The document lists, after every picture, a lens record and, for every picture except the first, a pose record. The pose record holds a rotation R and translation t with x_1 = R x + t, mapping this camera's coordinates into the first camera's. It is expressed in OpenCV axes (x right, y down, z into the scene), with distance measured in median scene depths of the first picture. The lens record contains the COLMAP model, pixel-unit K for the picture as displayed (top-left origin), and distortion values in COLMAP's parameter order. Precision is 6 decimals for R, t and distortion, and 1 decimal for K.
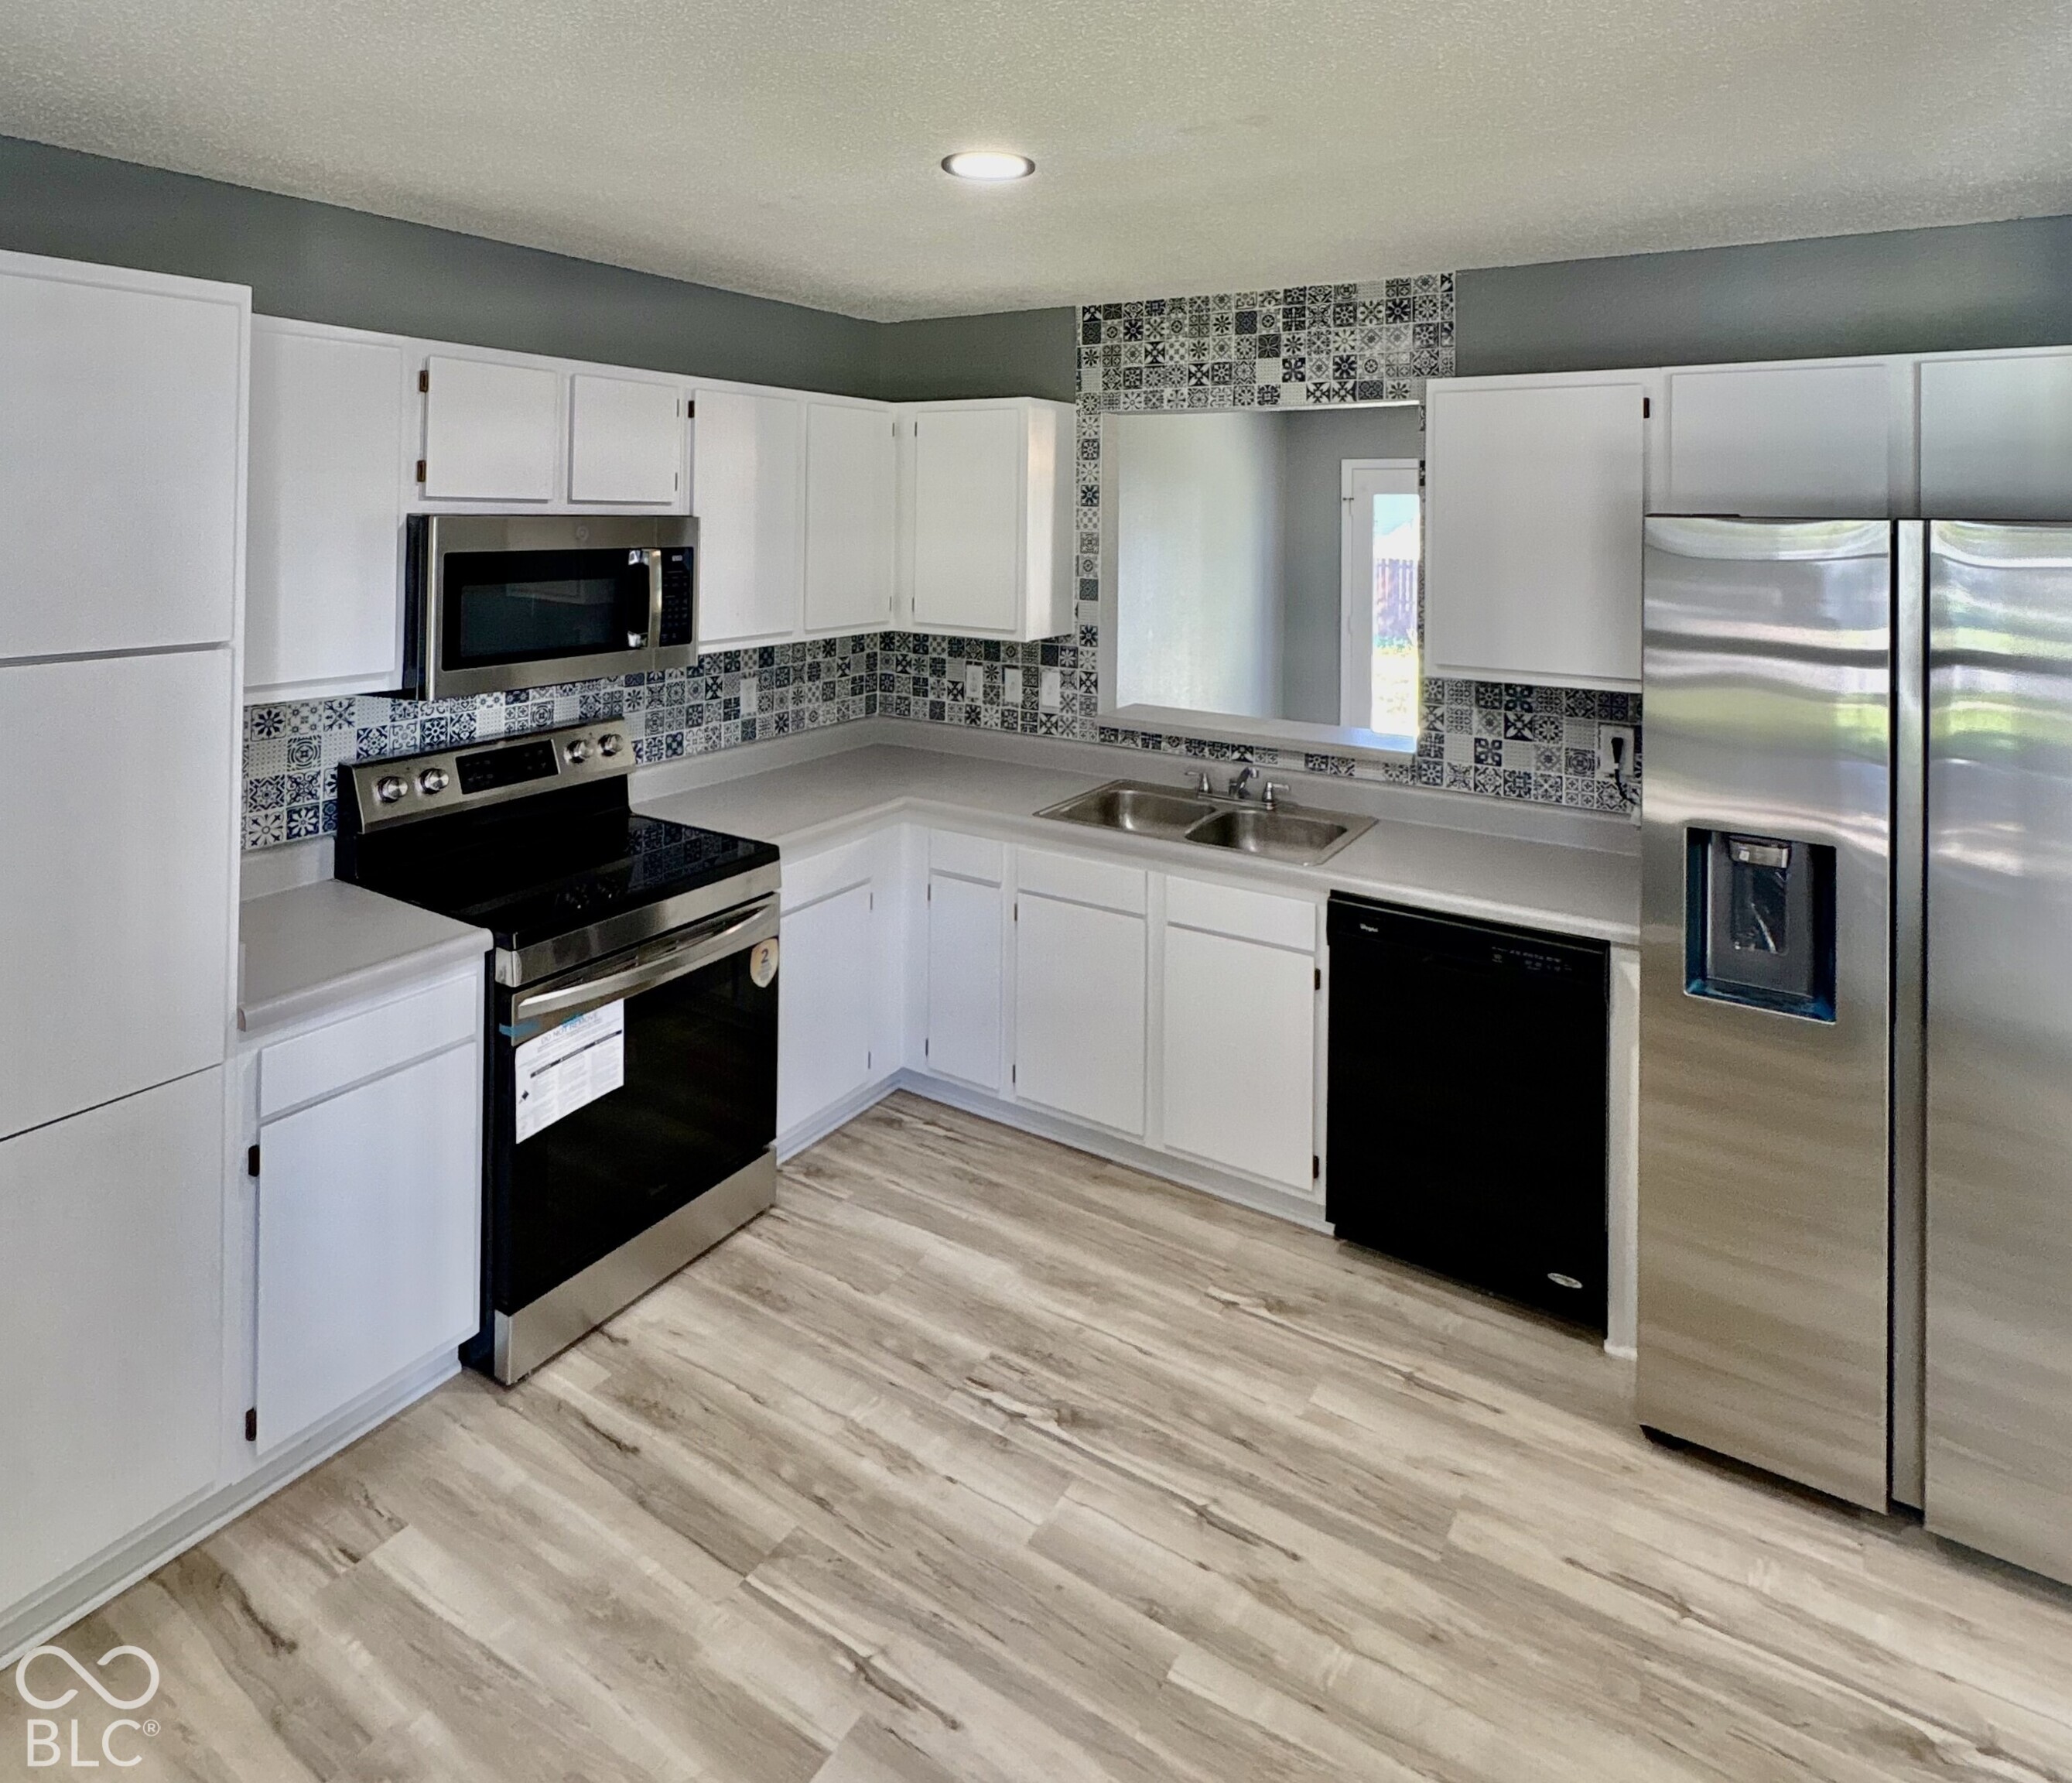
lens RADIAL K [[1184.4, 0, 1034.2], [0, 1184.4, 502.0], [0, 0, 1]] dist [-0.000972, -0.000249]
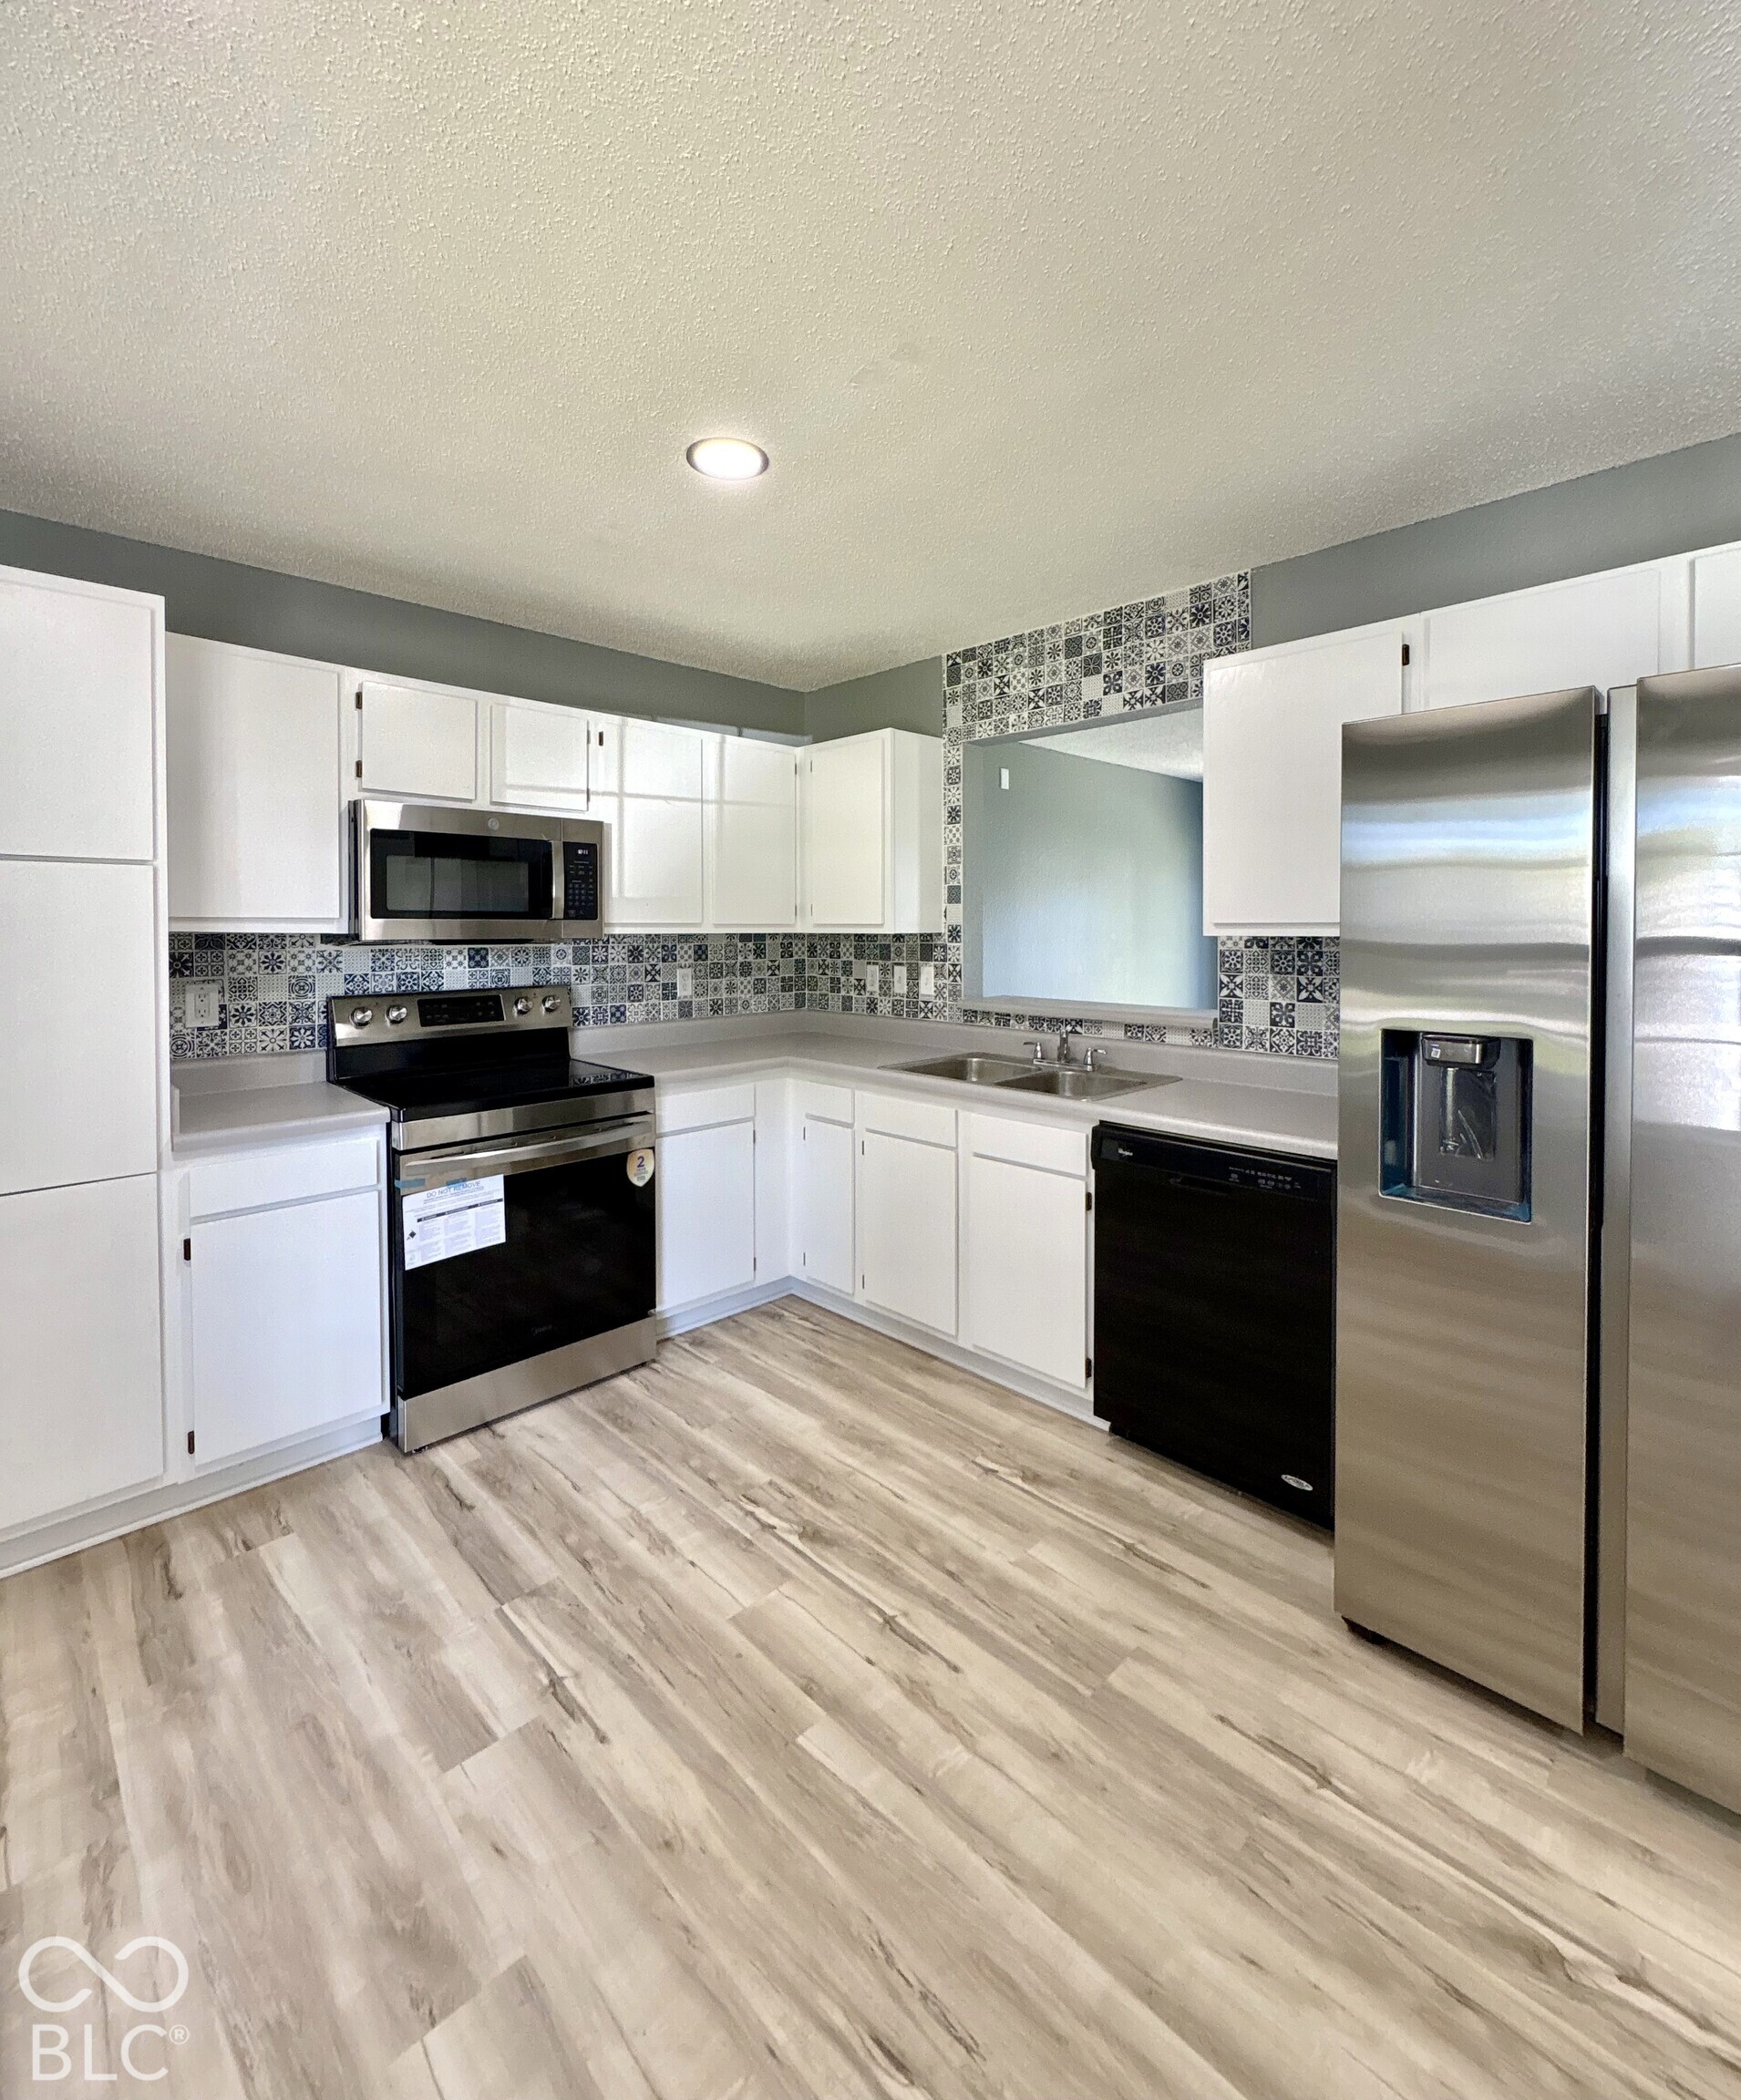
lens RADIAL K [[921.4, 0, 871.9], [0, 921.4, 943.2], [0, 0, 1]] dist [-0.000095, -0.000731]
pose [[0.972965, -0.010687, -0.230704, 0.274216], [0.015976, 0.999650, 0.021069, 0.156744], [0.230399, -0.024185, 0.972796, 0.131554]]
